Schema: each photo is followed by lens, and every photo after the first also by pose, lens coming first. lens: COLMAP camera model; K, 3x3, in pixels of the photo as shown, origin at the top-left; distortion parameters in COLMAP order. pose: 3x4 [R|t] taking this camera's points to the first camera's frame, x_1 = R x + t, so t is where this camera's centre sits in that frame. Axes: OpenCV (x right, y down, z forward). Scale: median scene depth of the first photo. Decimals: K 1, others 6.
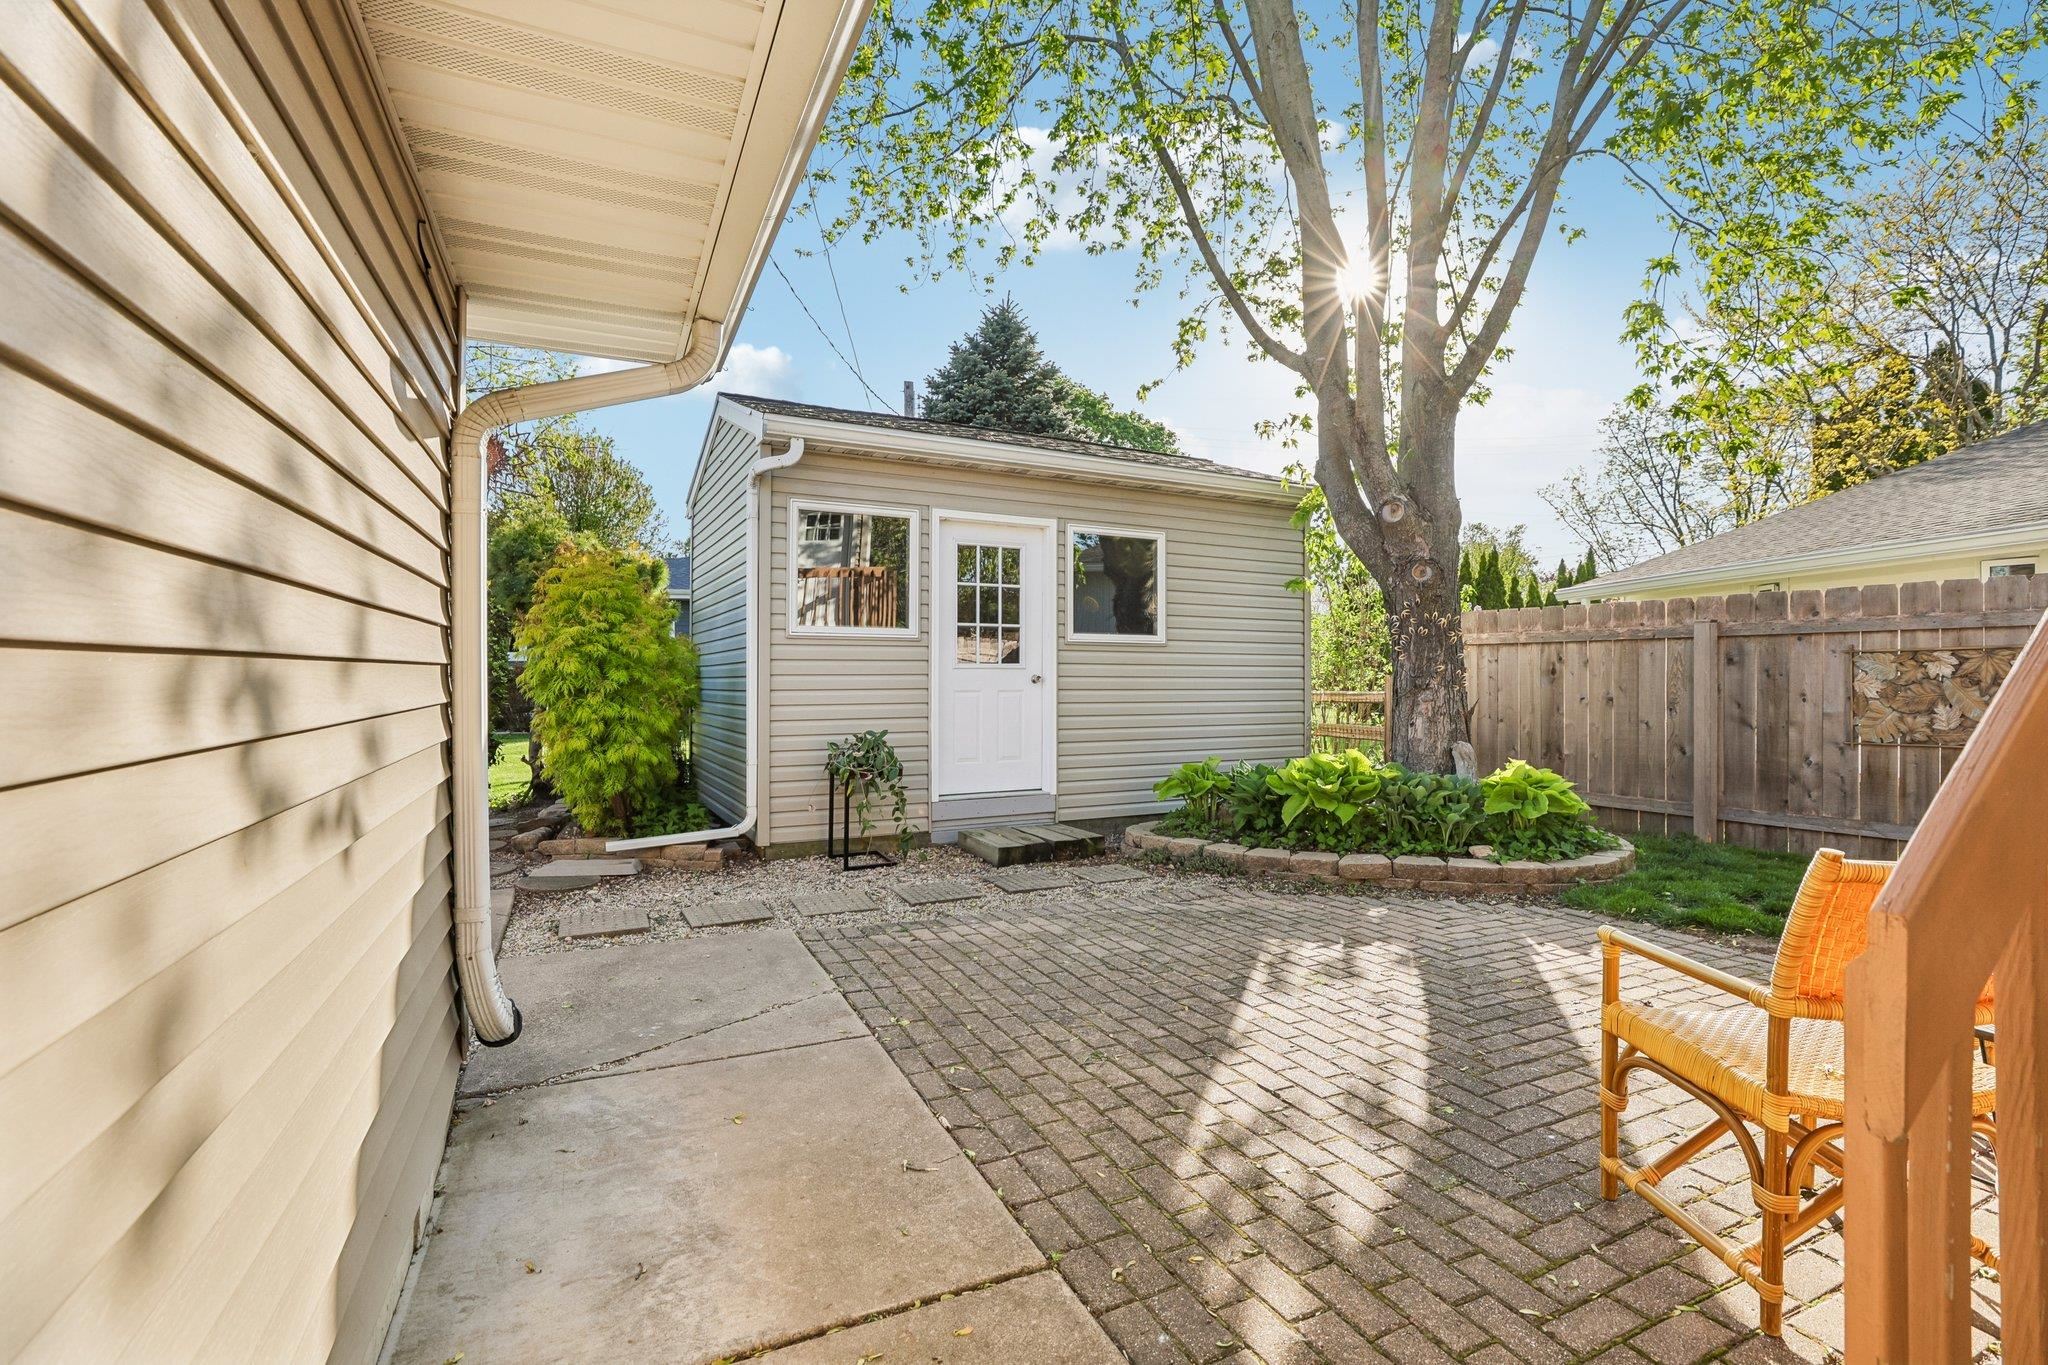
lens RADIAL K [[893.1, 0, 1024.0], [0, 893.1, 682.5], [0, 0, 1]] dist [-0.021059, 0.000012]
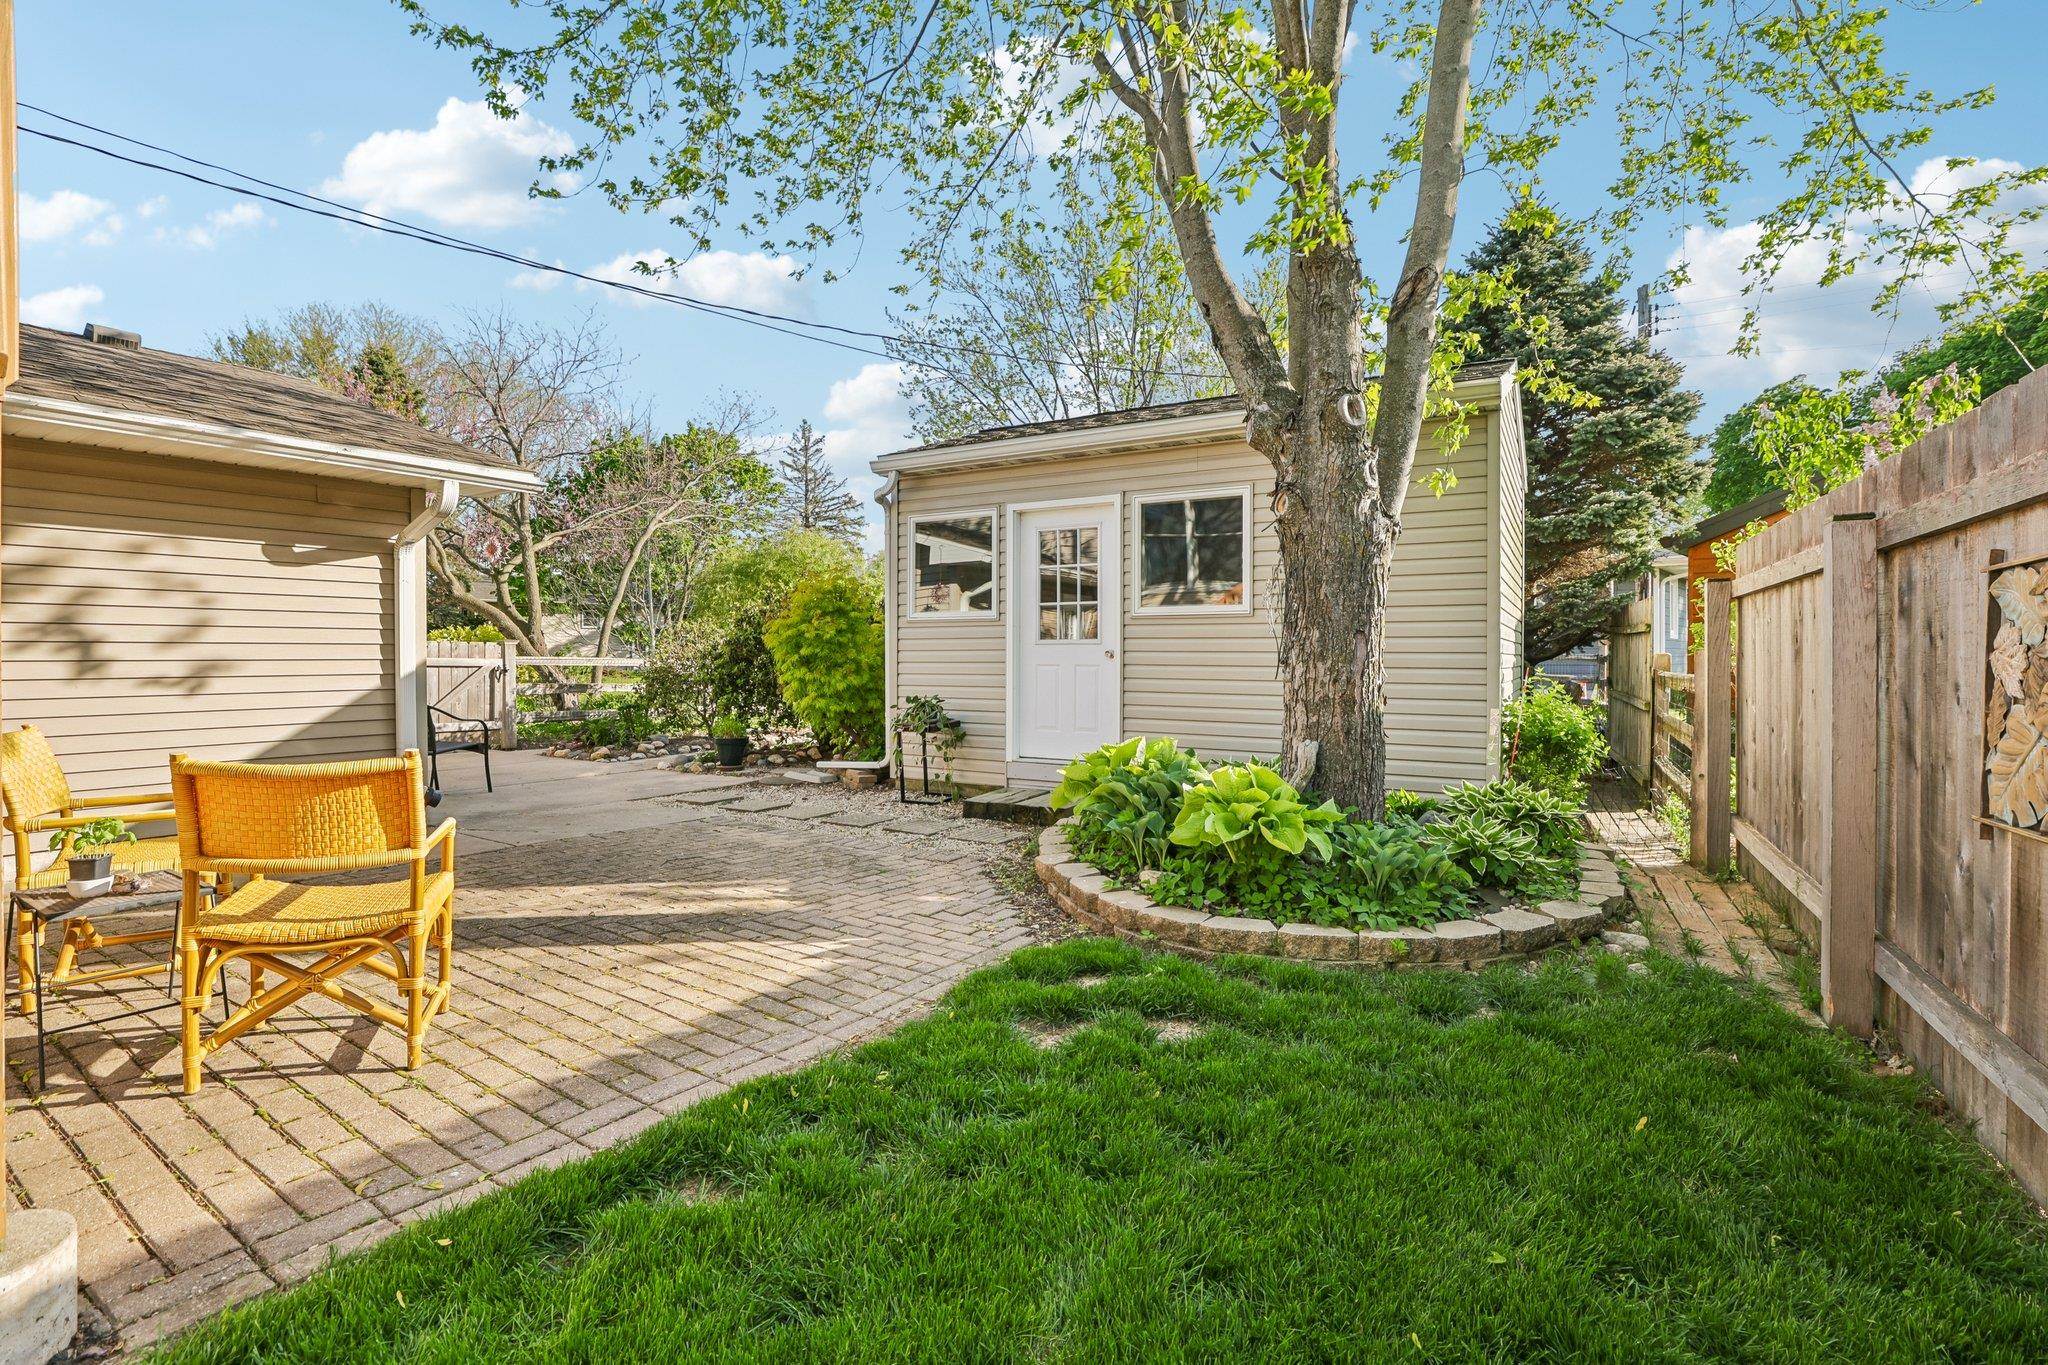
lens RADIAL K [[893.1, 0, 1024.0], [0, 893.1, 682.5], [0, 0, 1]] dist [-0.021059, 0.000012]
pose [[0.564370, 0.030213, -0.824969, 0.858956], [-0.002243, 0.999382, 0.035066, -0.007848], [0.825519, -0.017939, 0.564089, 0.371558]]
